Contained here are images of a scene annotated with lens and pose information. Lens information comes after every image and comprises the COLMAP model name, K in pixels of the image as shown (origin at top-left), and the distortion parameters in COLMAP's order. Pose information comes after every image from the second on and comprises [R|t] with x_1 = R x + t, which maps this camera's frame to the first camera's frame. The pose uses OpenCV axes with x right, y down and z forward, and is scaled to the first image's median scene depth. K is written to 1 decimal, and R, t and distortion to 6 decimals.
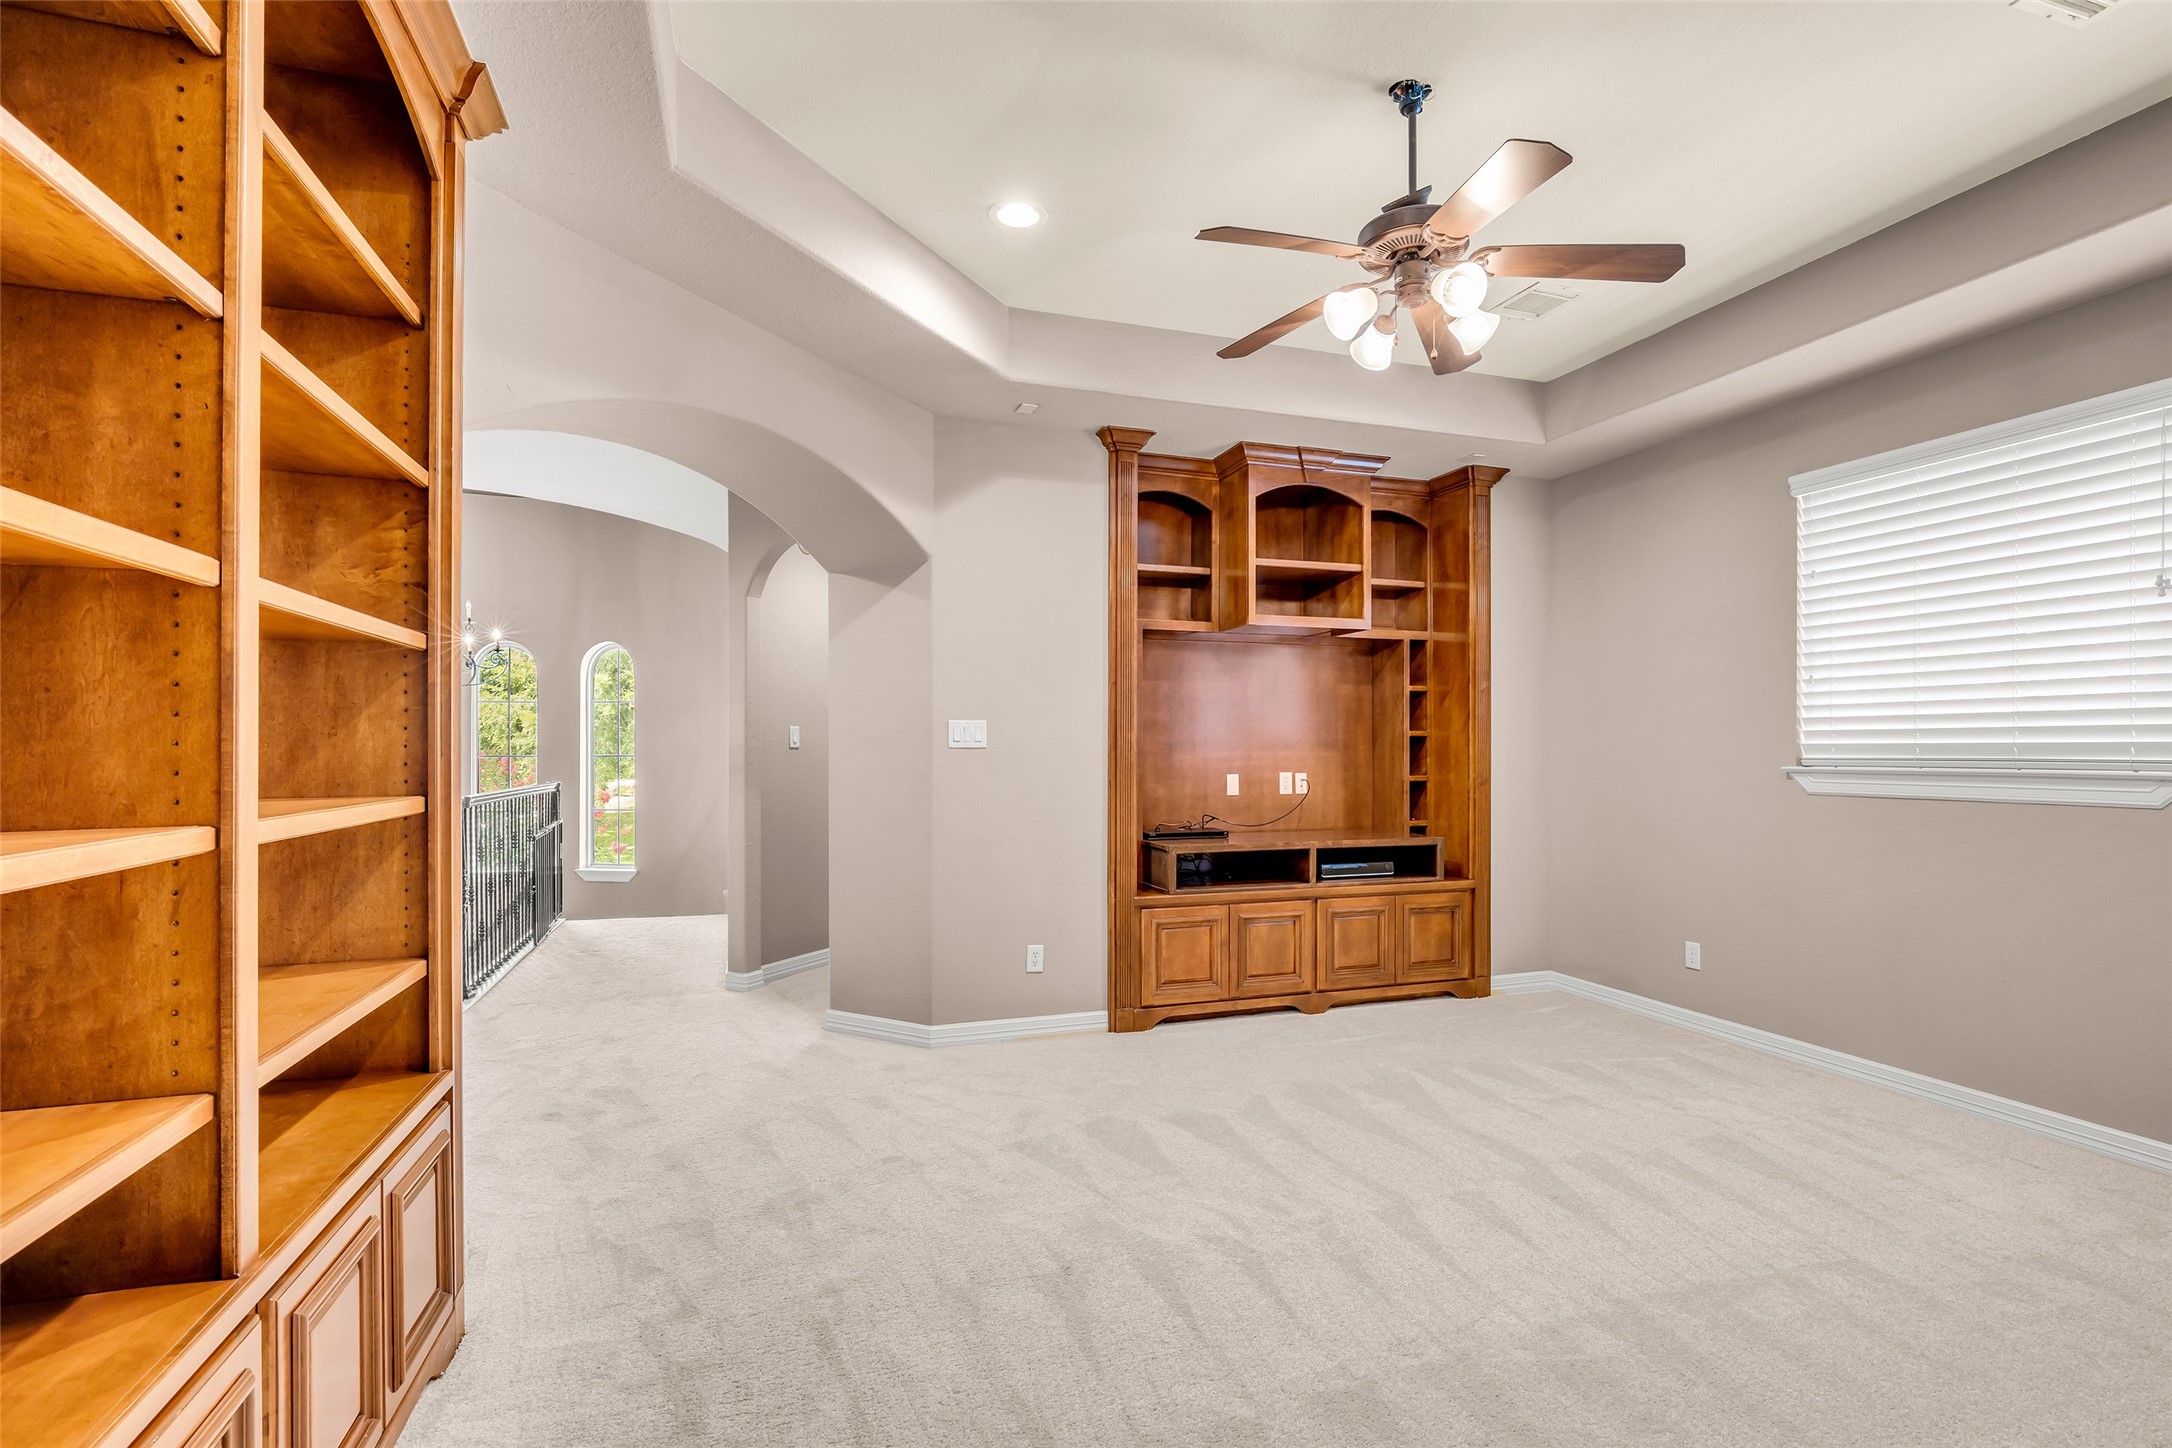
lens RADIAL K [[998.4, 0, 1084.8], [0, 998.4, 736.7], [0, 0, 1]] dist [-0.005033, 0.000443]
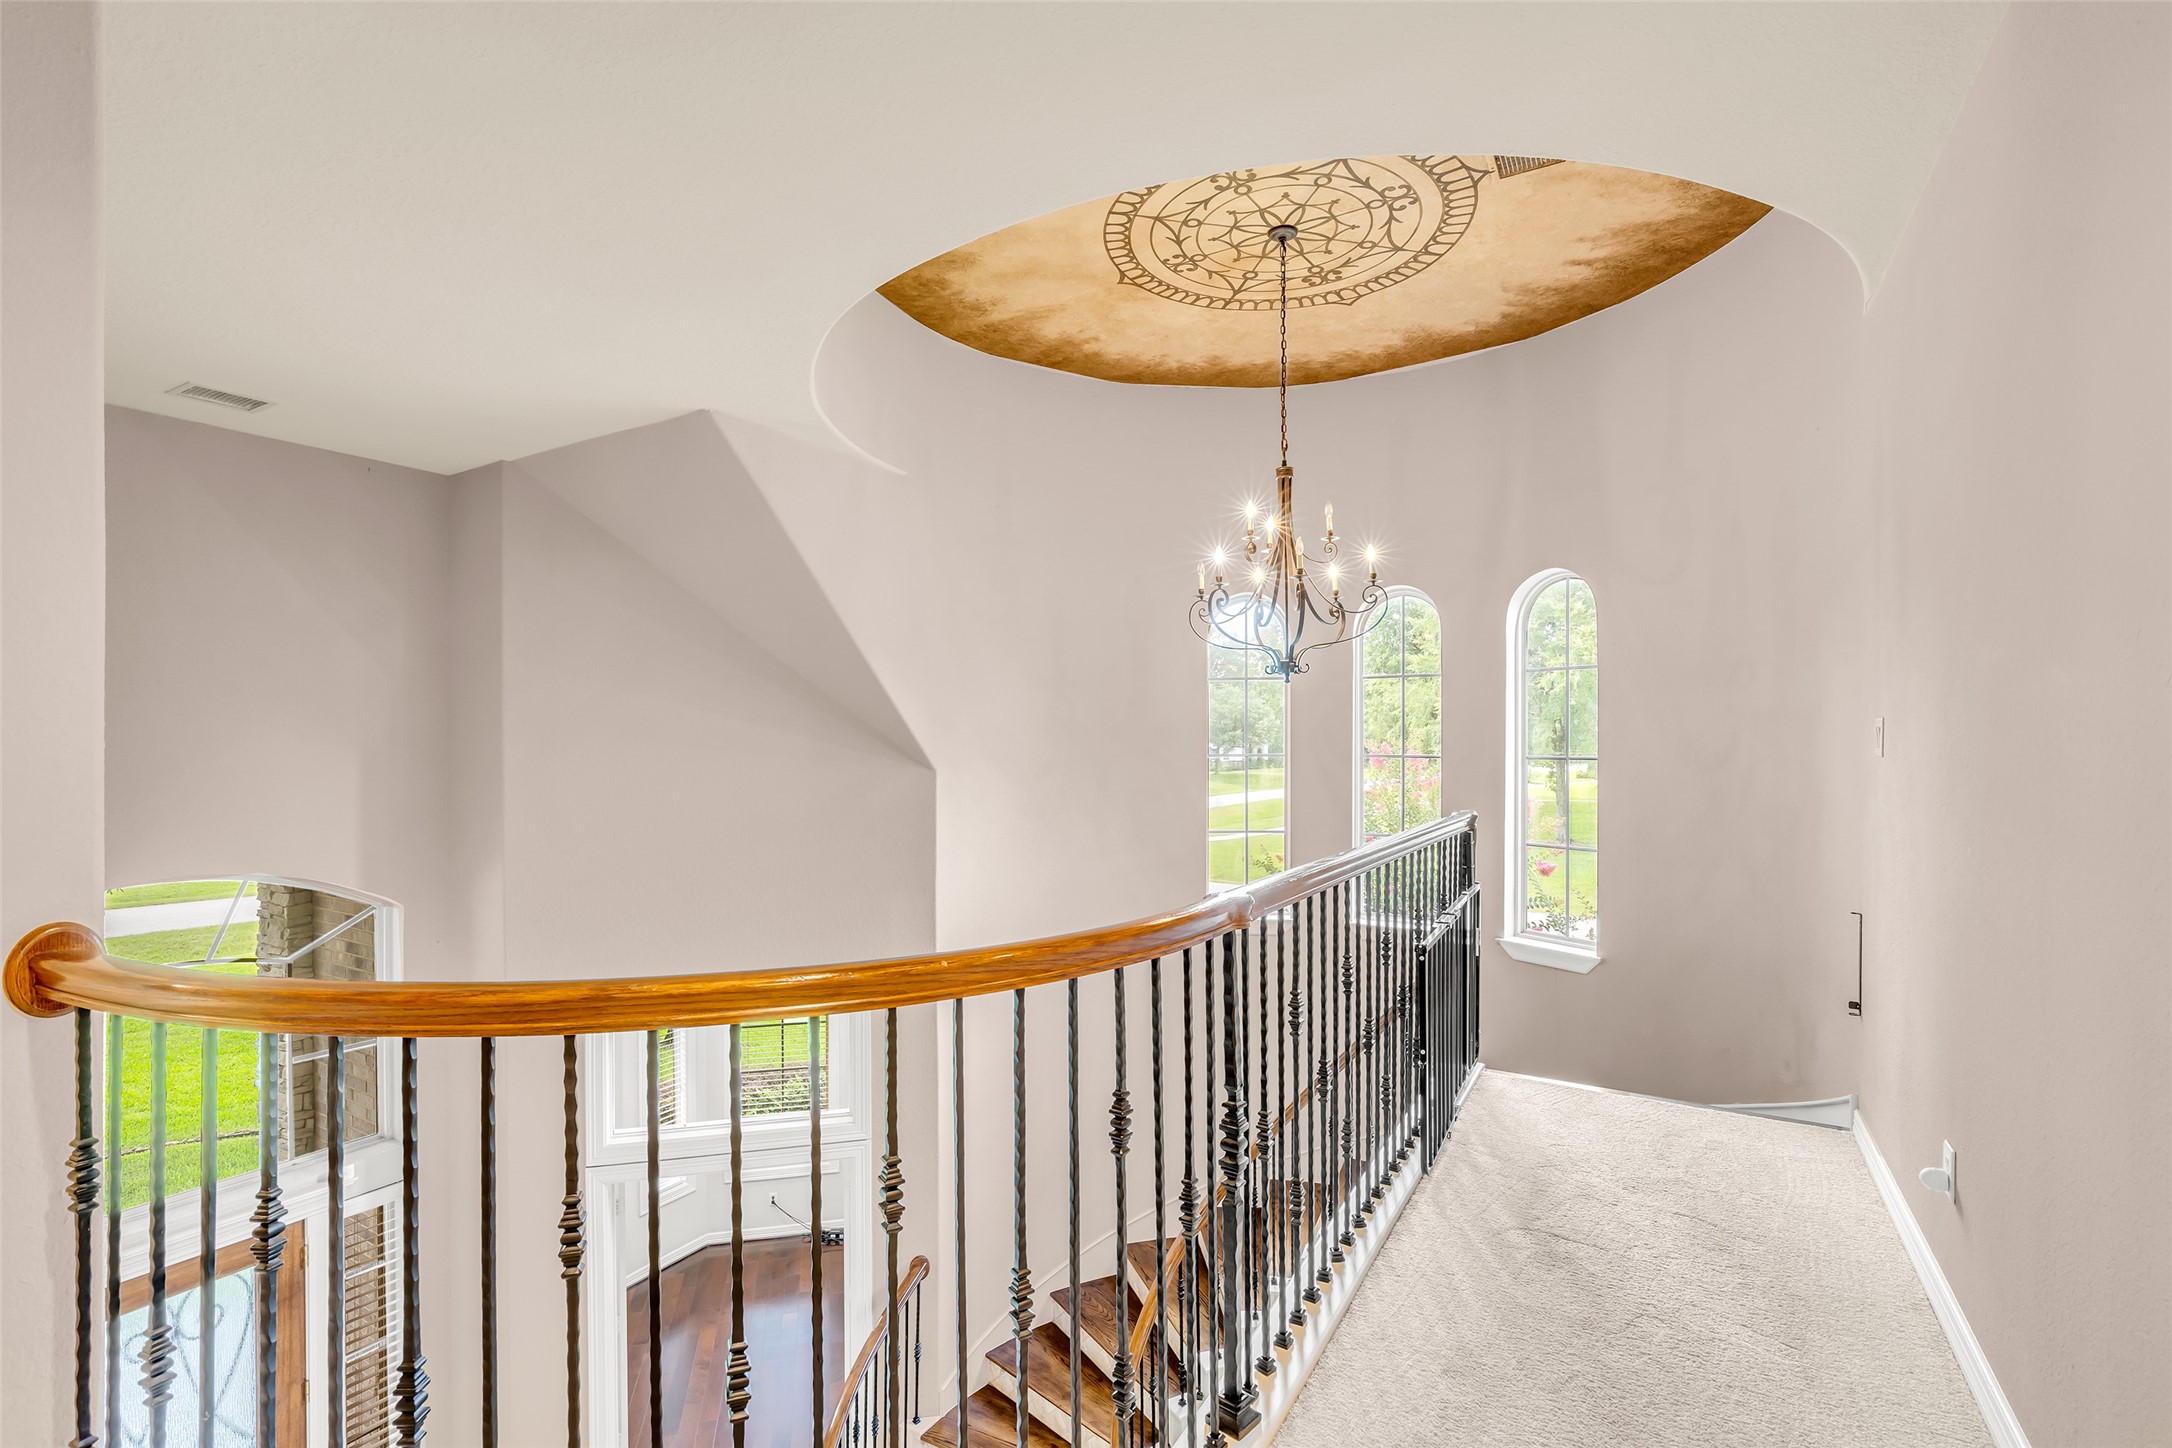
lens RADIAL K [[998.4, 0, 1085.2], [0, 998.4, 721.2], [0, 0, 1]] dist [-0.005033, 0.000443]
pose [[0.655919, 0.005777, -0.754809, -0.260319], [-0.000341, 0.999973, 0.007357, -0.010160], [0.754831, -0.004568, 0.655903, 0.491658]]
